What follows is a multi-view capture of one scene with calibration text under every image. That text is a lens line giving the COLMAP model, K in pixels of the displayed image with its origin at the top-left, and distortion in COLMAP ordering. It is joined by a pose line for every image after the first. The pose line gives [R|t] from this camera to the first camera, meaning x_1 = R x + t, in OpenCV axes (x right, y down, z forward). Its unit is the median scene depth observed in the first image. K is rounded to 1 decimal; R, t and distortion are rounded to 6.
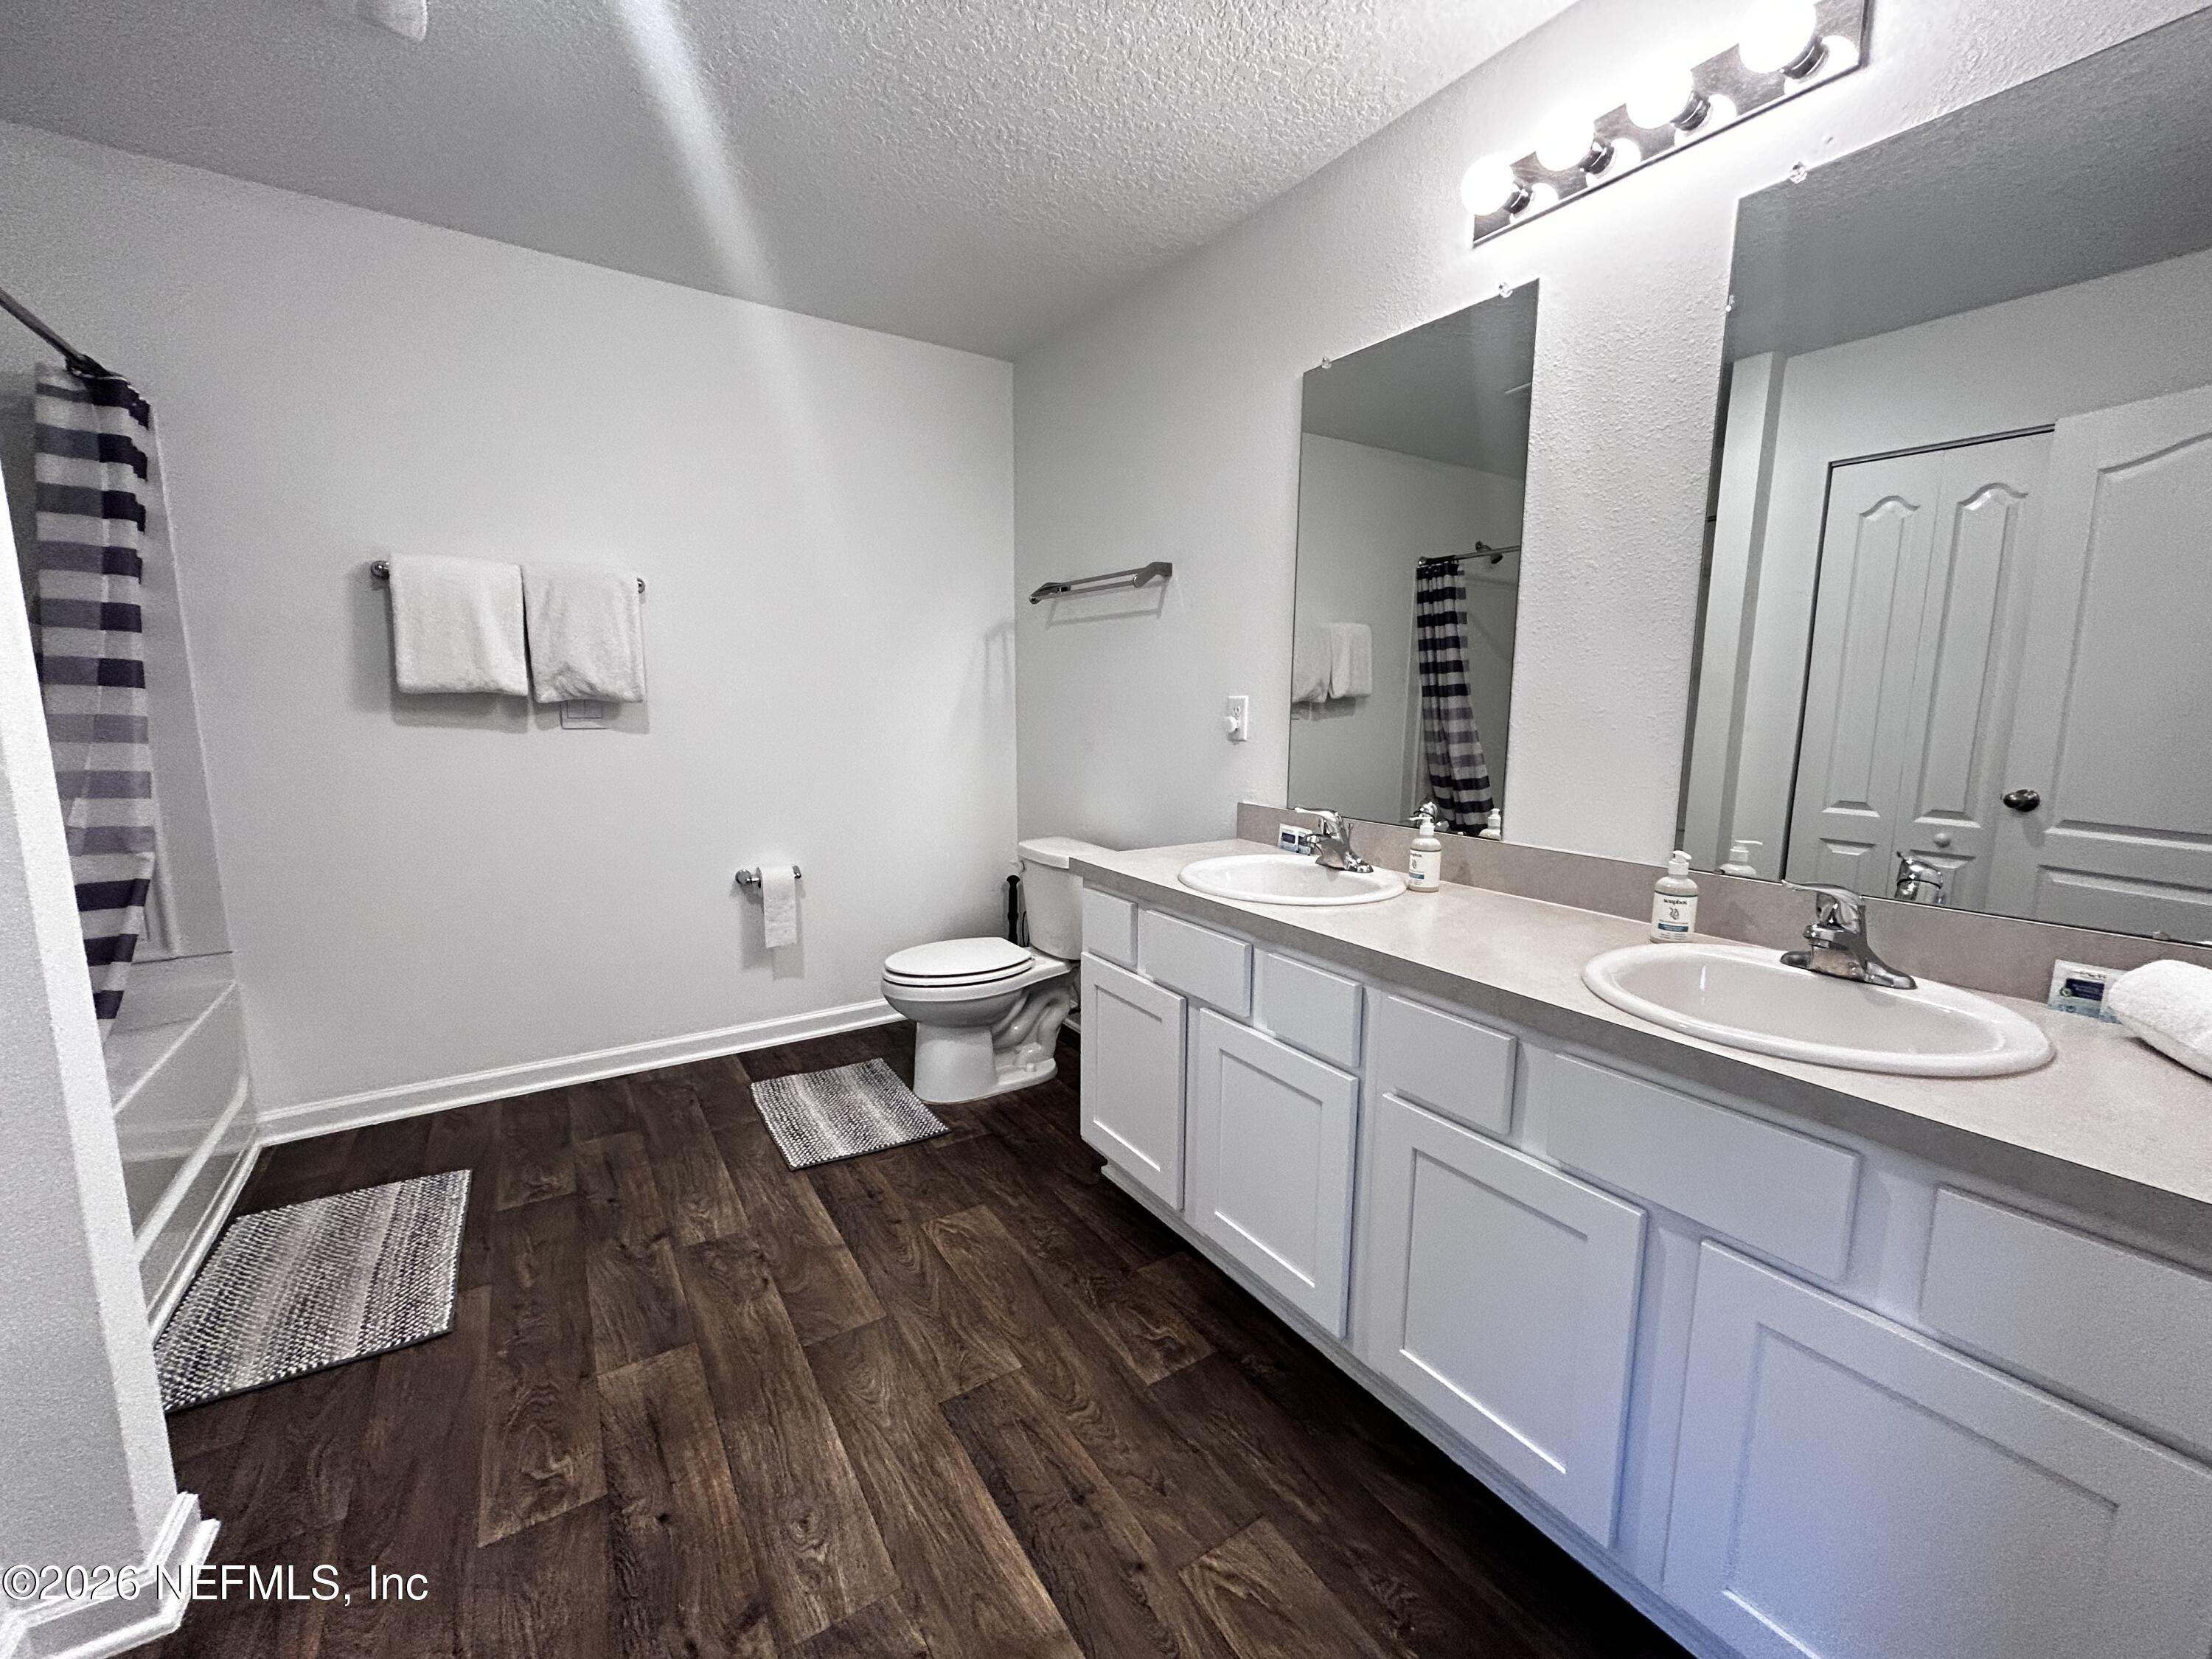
lens RADIAL K [[894.2, 0, 1110.0], [0, 894.2, 825.6], [0, 0, 1]] dist [-0.001751, 0.000501]
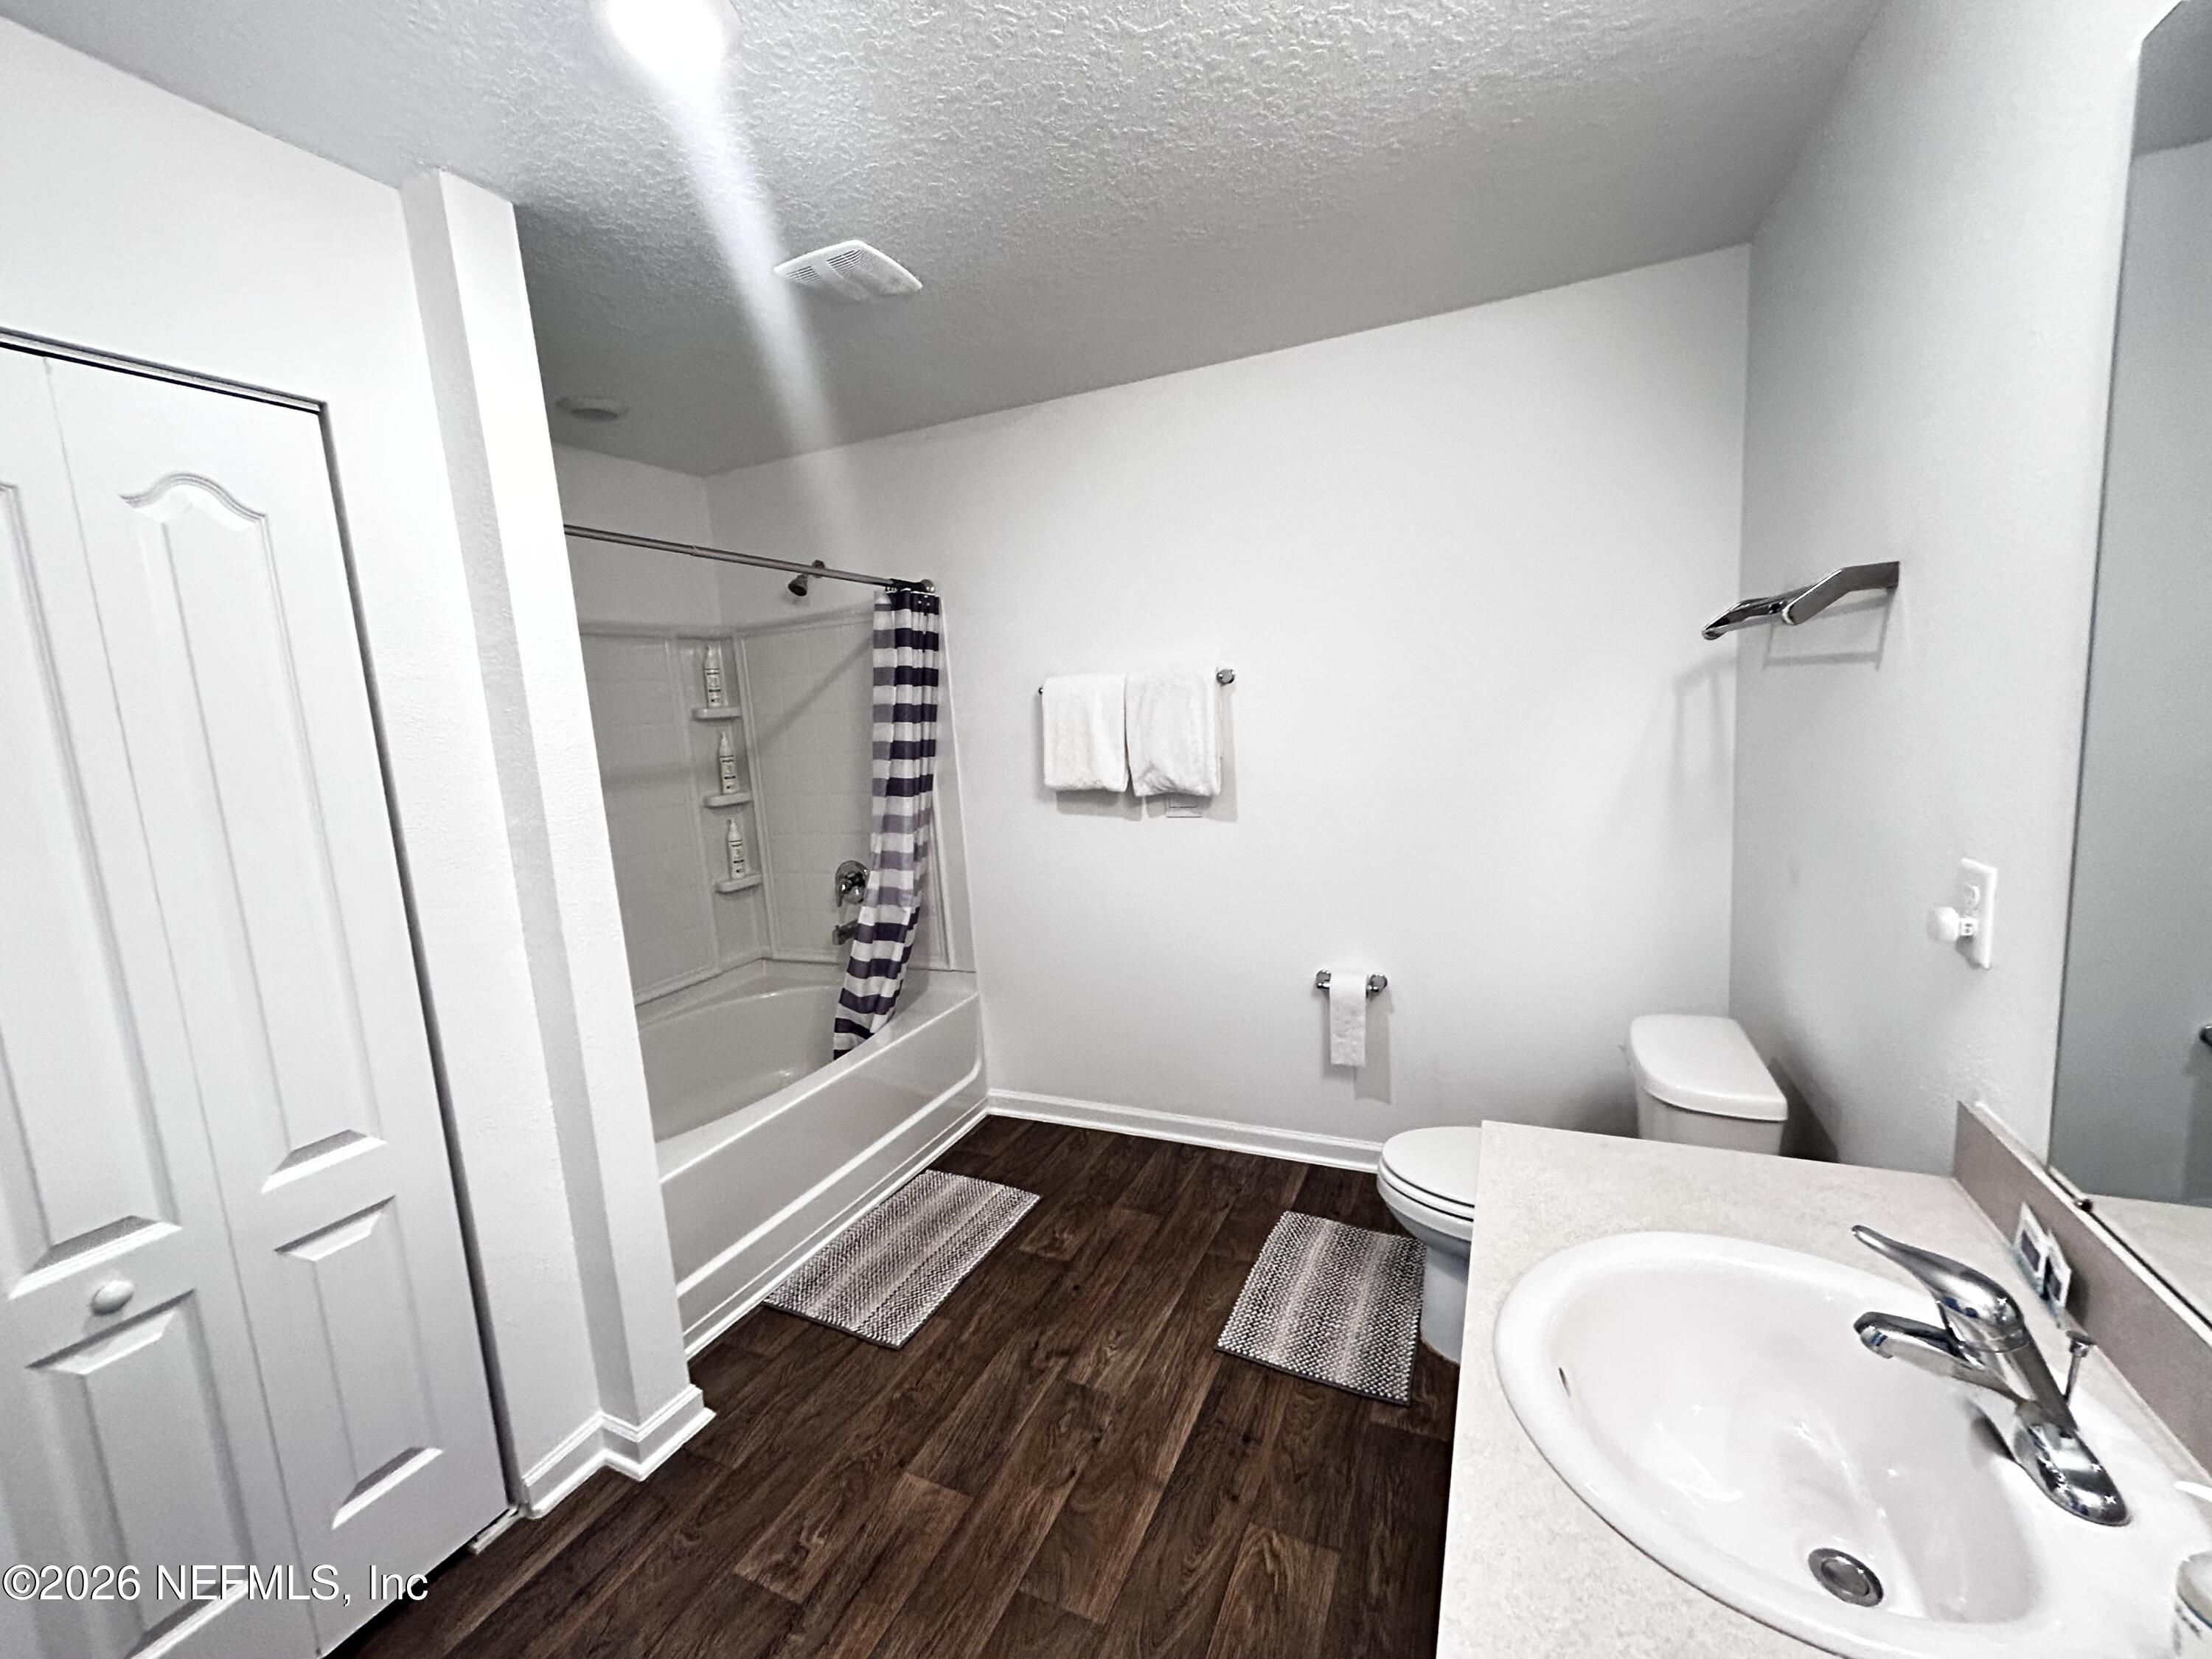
lens RADIAL K [[894.2, 0, 1110.0], [0, 894.2, 825.6], [0, 0, 1]] dist [-0.001751, 0.000501]
pose [[0.533978, 0.070441, -0.842559, 0.286257], [-0.052936, 0.997354, 0.049833, -0.163284], [0.843840, 0.017992, 0.536293, 0.403271]]
